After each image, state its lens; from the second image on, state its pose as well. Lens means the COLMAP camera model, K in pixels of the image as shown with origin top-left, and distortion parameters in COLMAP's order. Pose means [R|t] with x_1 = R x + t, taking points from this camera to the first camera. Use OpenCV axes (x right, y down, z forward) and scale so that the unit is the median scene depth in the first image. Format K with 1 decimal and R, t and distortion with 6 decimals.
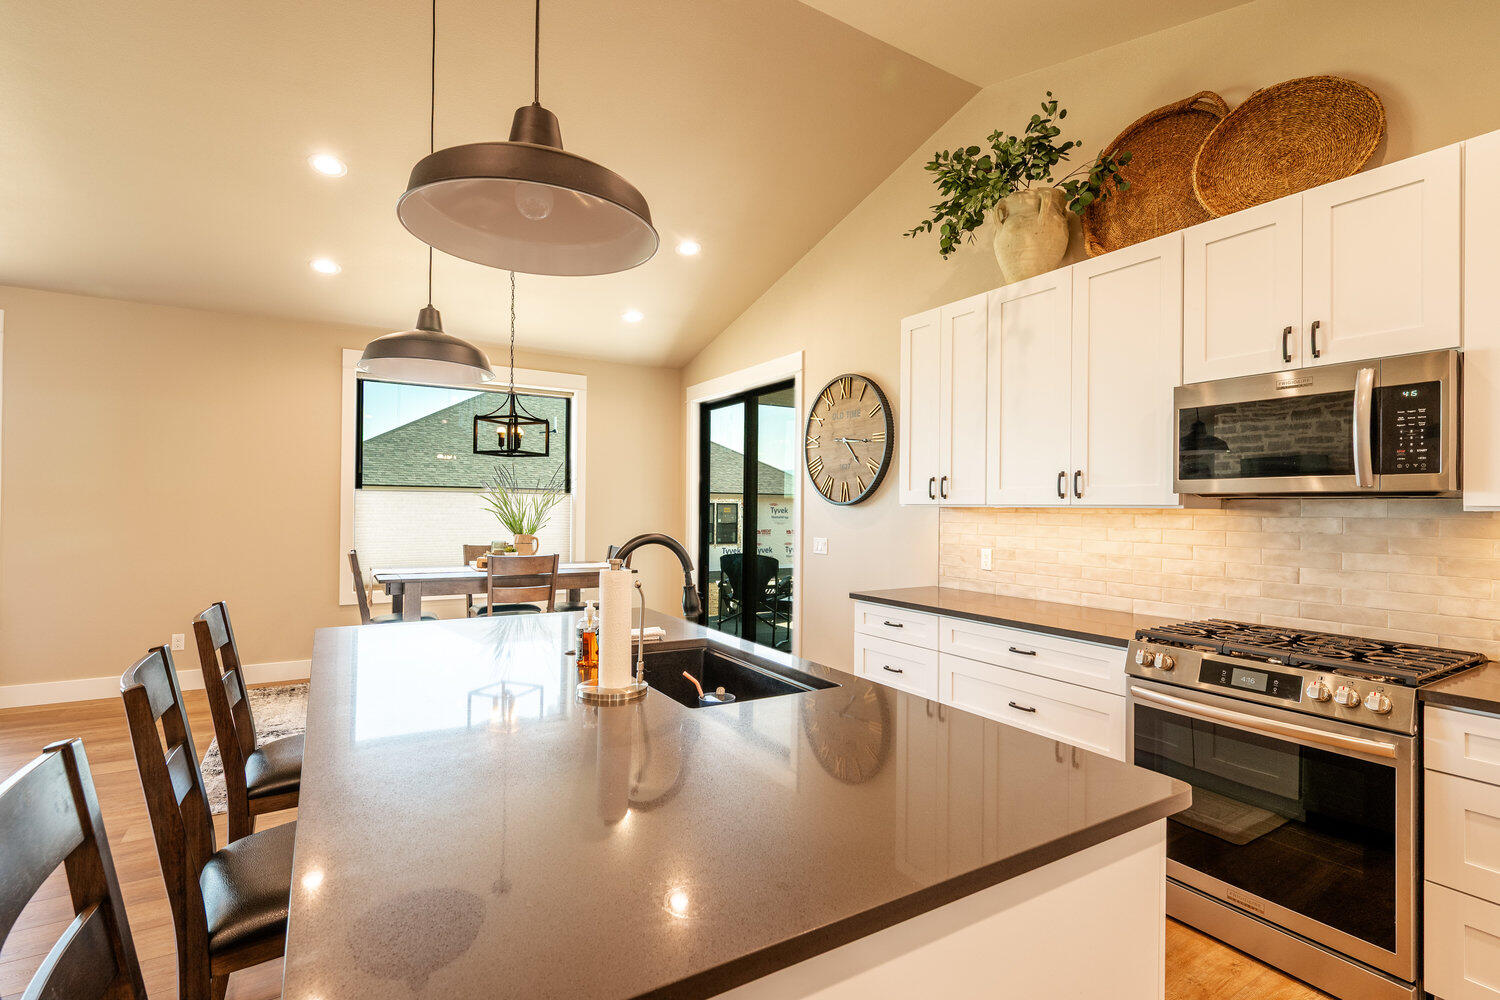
lens RADIAL K [[655.3, 0, 764.4], [0, 655.3, 506.0], [0, 0, 1]] dist [-0.008019, 0.000428]
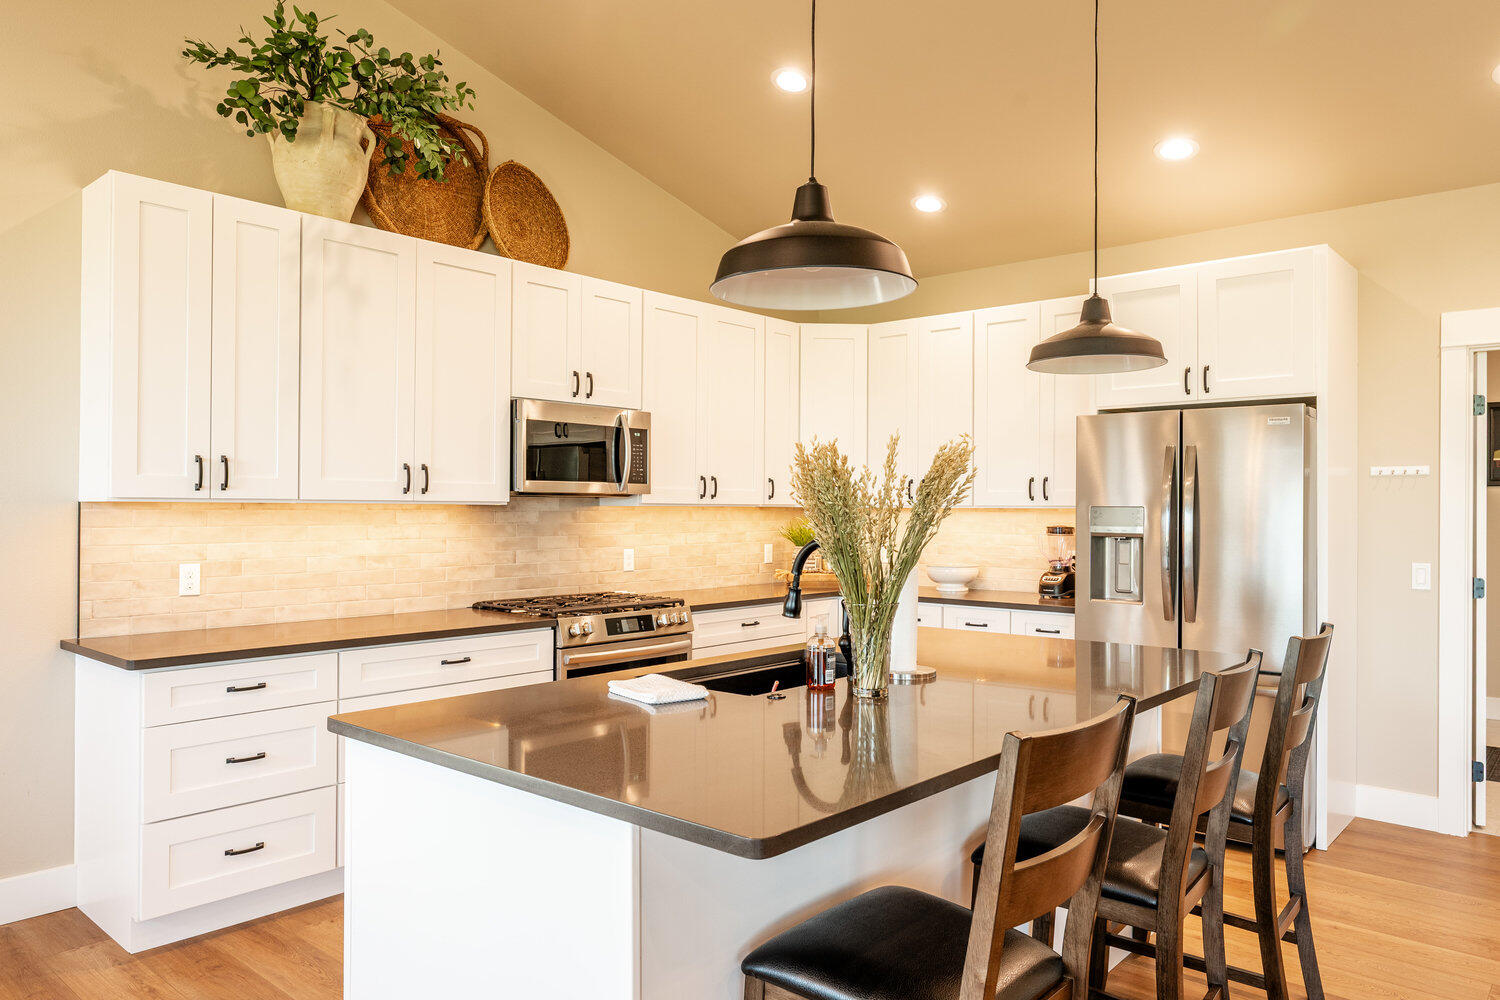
lens RADIAL K [[1013.1, 0, 760.7], [0, 1013.1, 497.4], [0, 0, 1]] dist [-0.009368, 0.002449]
pose [[-0.282064, -0.001354, 0.959395, -0.939983], [-0.013180, 0.999910, -0.002463, -0.008310], [-0.959305, -0.013340, -0.282057, 0.855698]]
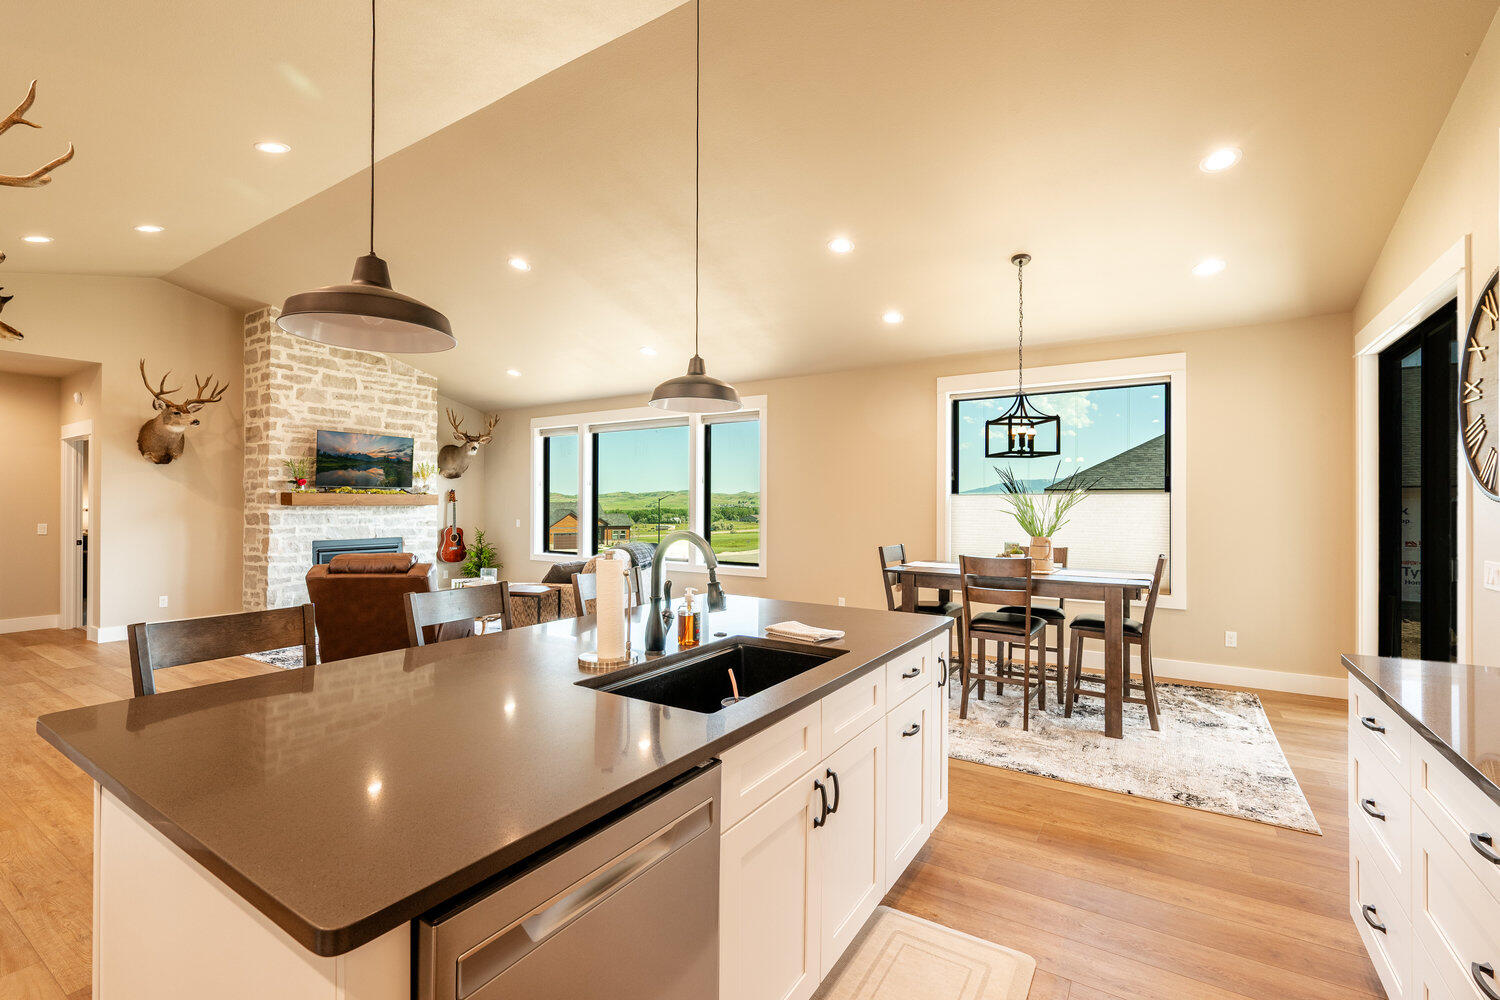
lens RADIAL K [[655.3, 0, 756.8], [0, 655.3, 503.0], [0, 0, 1]] dist [-0.008019, 0.000428]
pose [[0.432068, -0.015075, -0.901715, 0.509213], [0.005536, 0.999886, -0.014063, 0.007329], [0.901824, 0.001084, 0.432102, 0.311941]]
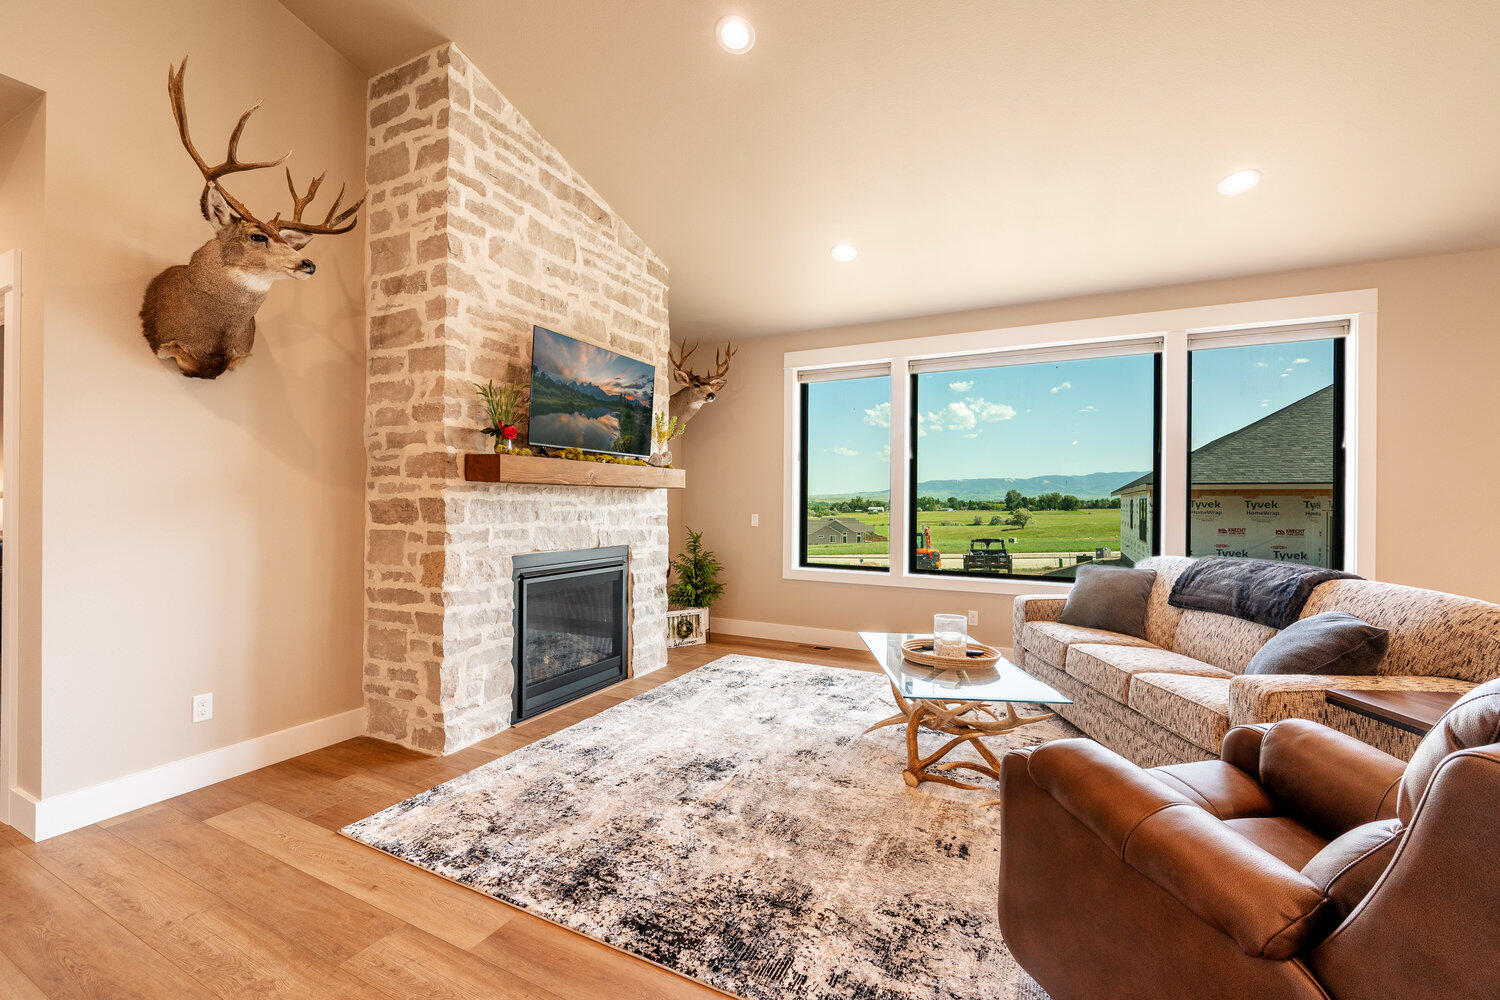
lens RADIAL K [[616.2, 0, 746.1], [0, 616.2, 502.9], [0, 0, 1]] dist [-0.003261, -0.000129]
pose [[0.517126, -0.008685, -0.855865, -1.209626], [0.001641, 0.999957, -0.009156, 0.018845], [0.855908, 0.003331, 0.517118, -0.340441]]
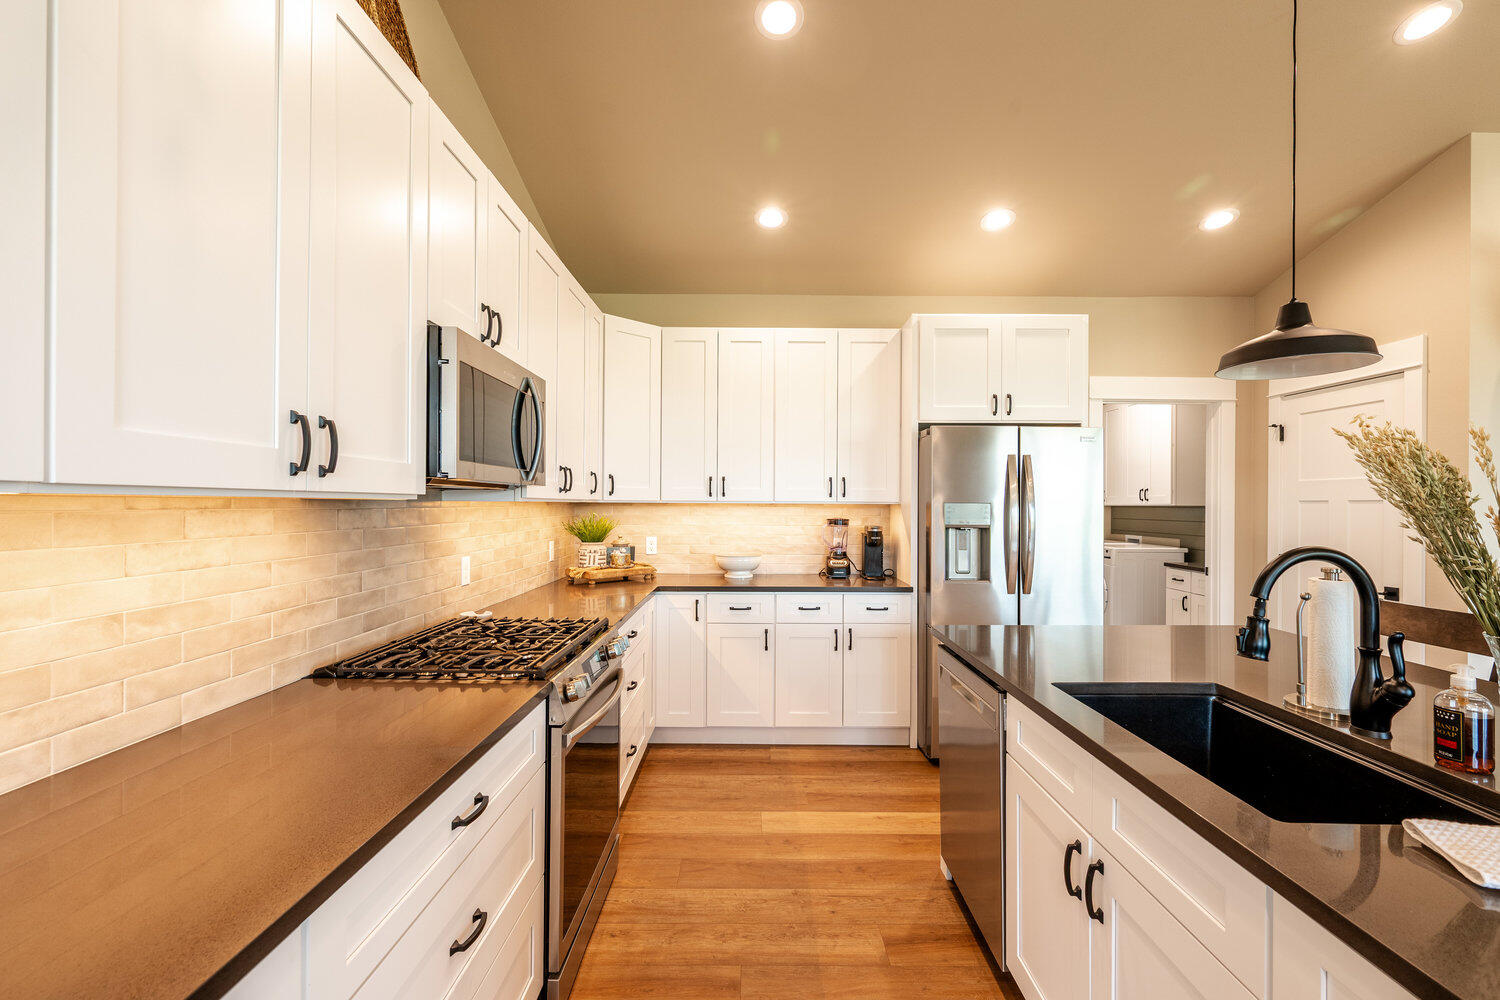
lens RADIAL K [[655.3, 0, 750.7], [0, 655.3, 503.0], [0, 0, 1]] dist [-0.008019, 0.000428]
pose [[-0.843240, -0.014361, 0.537346, -0.012847], [-0.017357, 0.999849, -0.000517, 0.001474], [-0.537257, -0.009763, -0.843362, 1.106857]]
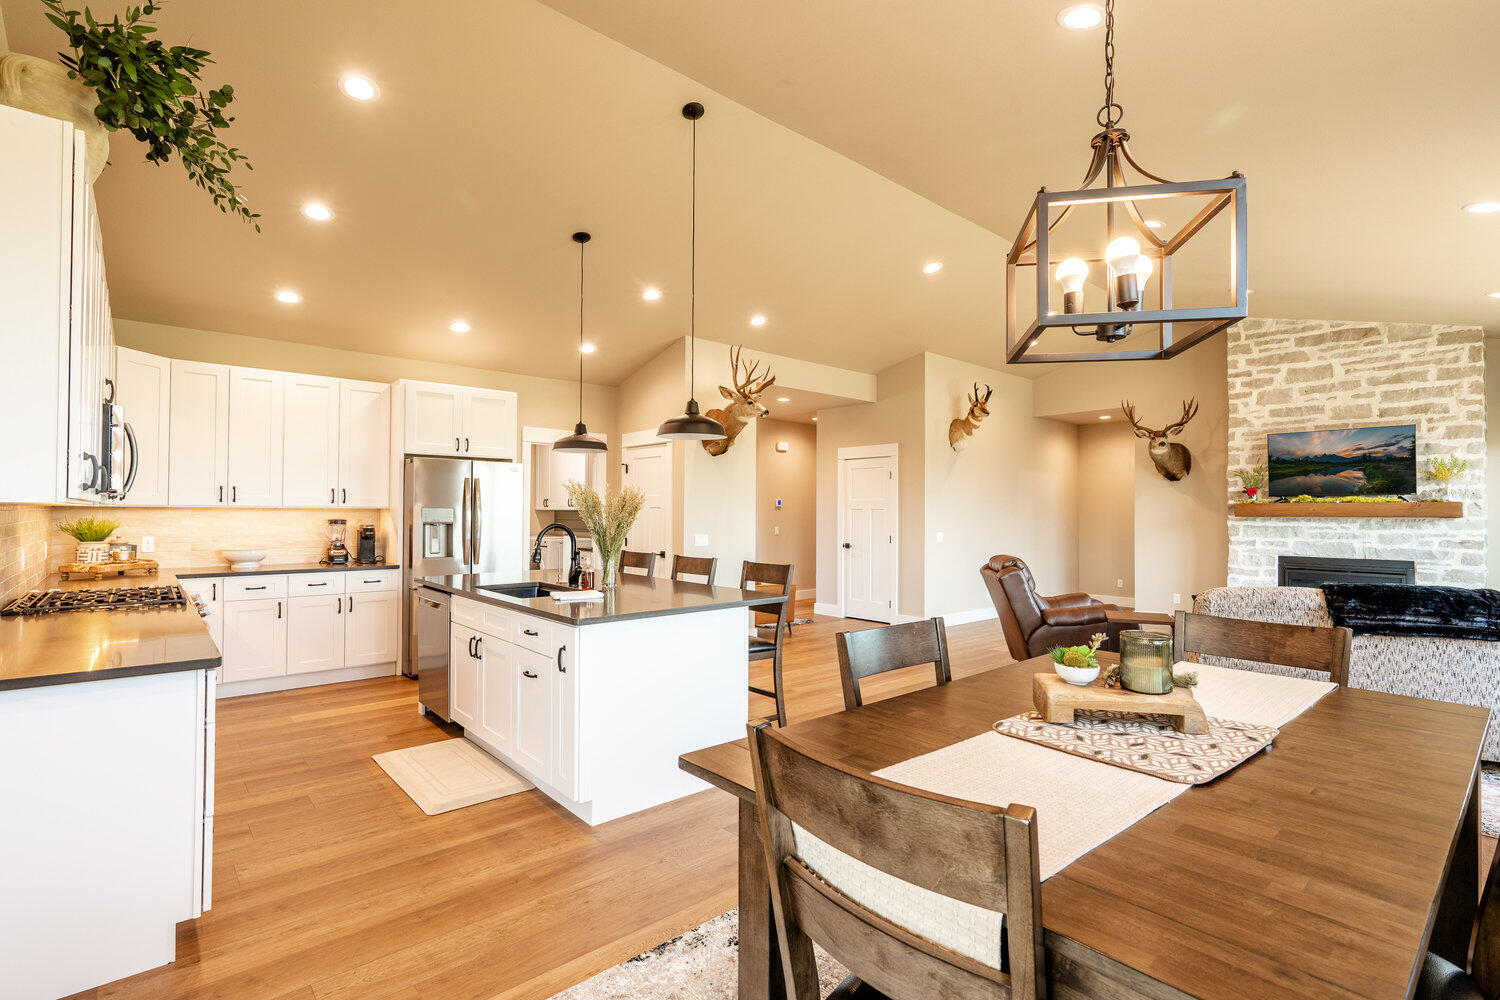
lens RADIAL K [[702.7, 0, 754.6], [0, 702.7, 502.8], [0, 0, 1]] dist [0.005286, -0.000855]
pose [[-0.987184, -0.019929, -0.158339, -0.257492], [-0.017285, 0.999688, -0.018059, -0.000291], [0.158649, -0.015091, -0.987220, 1.943519]]
